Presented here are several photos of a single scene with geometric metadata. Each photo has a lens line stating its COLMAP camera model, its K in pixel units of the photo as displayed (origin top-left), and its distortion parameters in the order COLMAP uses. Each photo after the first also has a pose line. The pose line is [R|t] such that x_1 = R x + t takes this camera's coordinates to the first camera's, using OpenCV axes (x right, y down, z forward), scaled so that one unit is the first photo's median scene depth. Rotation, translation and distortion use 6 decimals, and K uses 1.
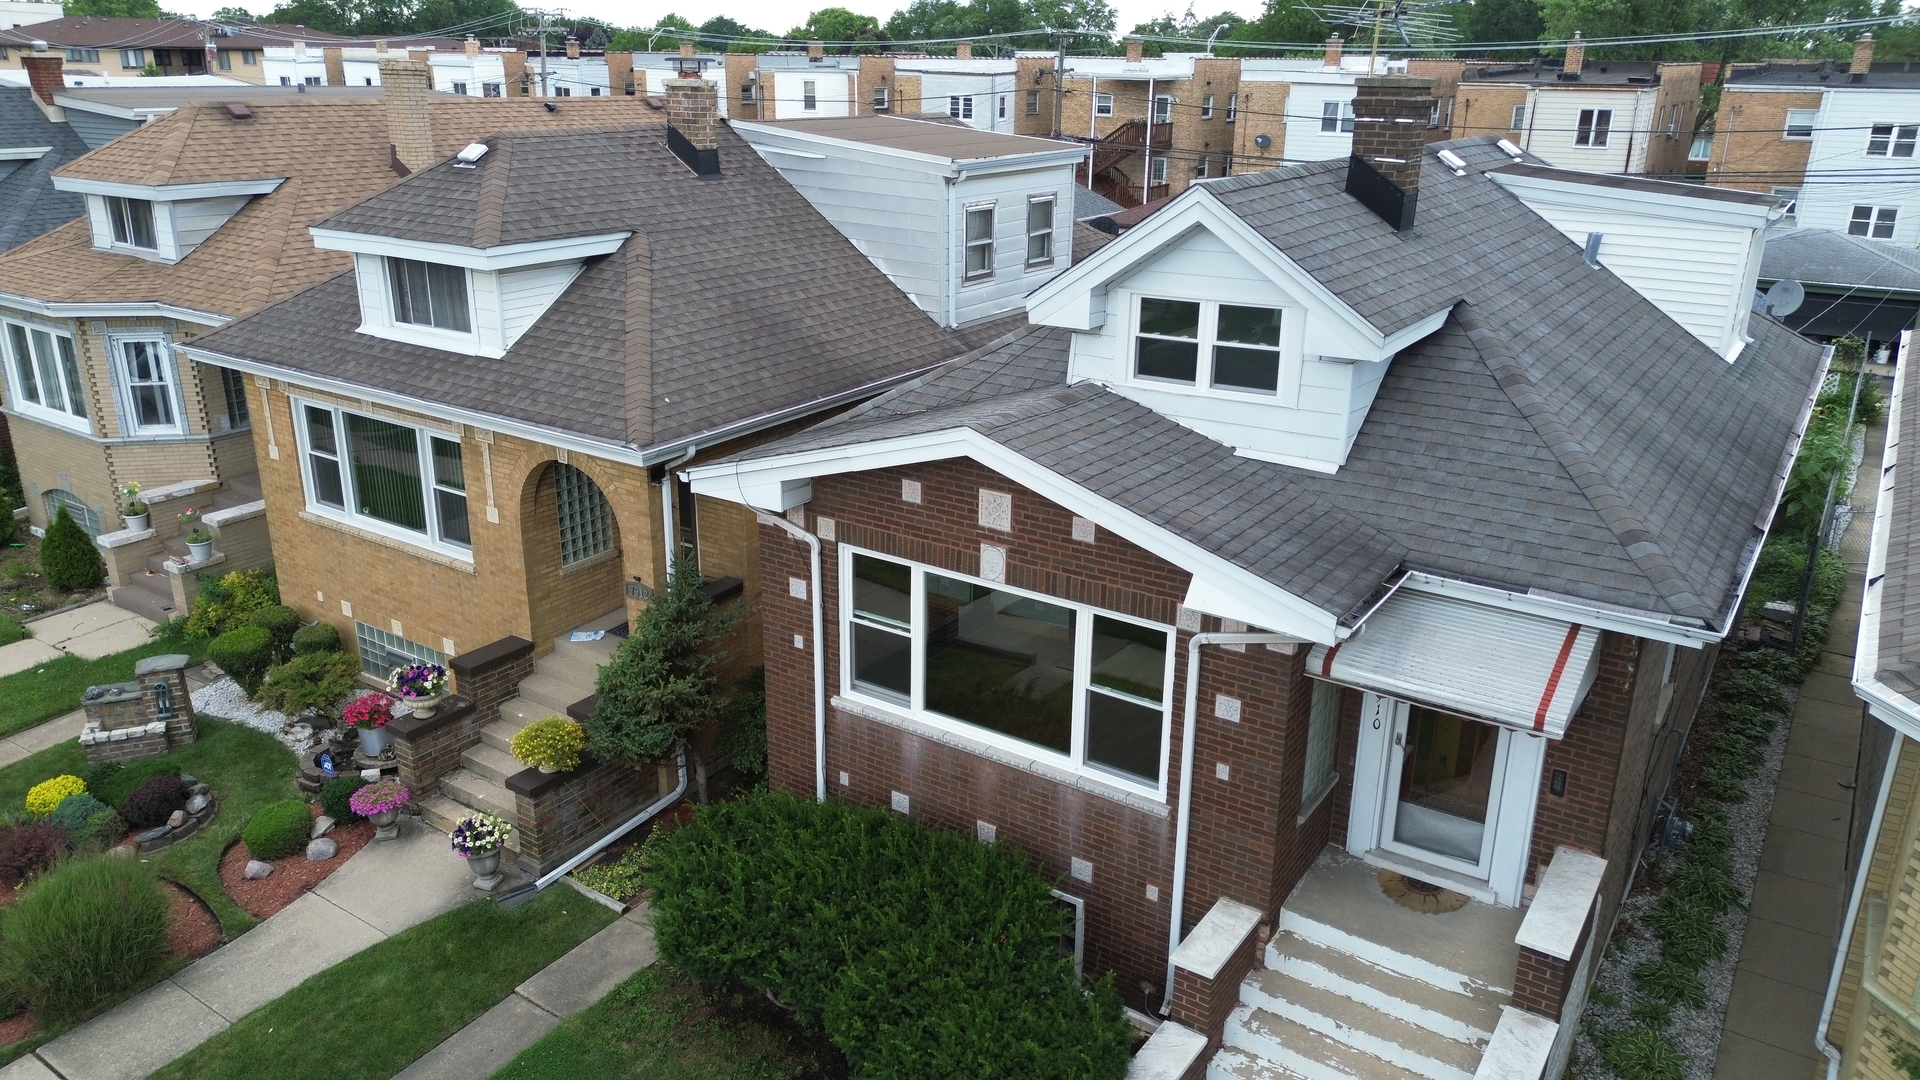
lens RADIAL K [[1354.3, 0, 961.3], [0, 1354.3, 533.0], [0, 0, 1]] dist [0.073487, -0.074686]
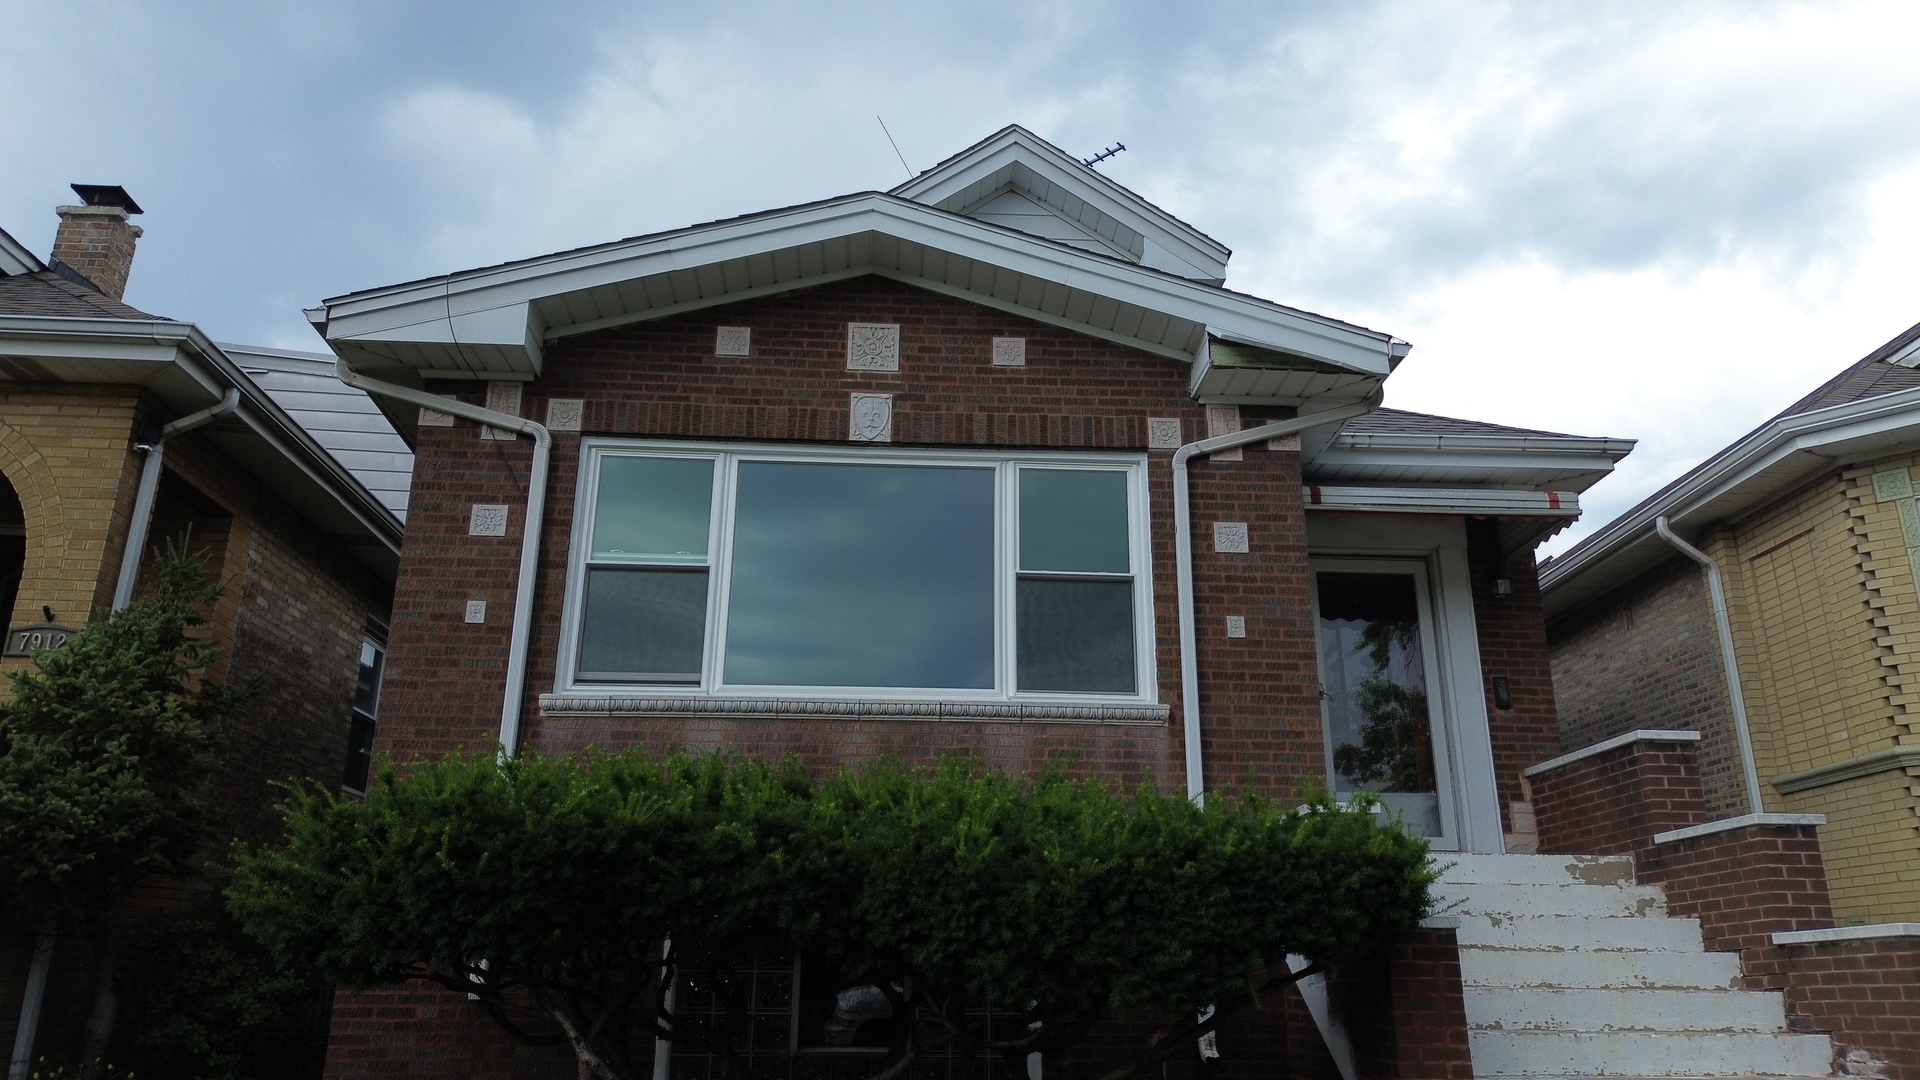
lens RADIAL K [[1354.3, 0, 959.7], [0, 1354.3, 538.9], [0, 0, 1]] dist [0.073487, -0.074686]
pose [[0.799628, 0.186018, 0.570957, -0.312268], [0.198316, 0.815657, -0.543484, 0.440224], [-0.566803, 0.547815, 0.615332, 0.520809]]
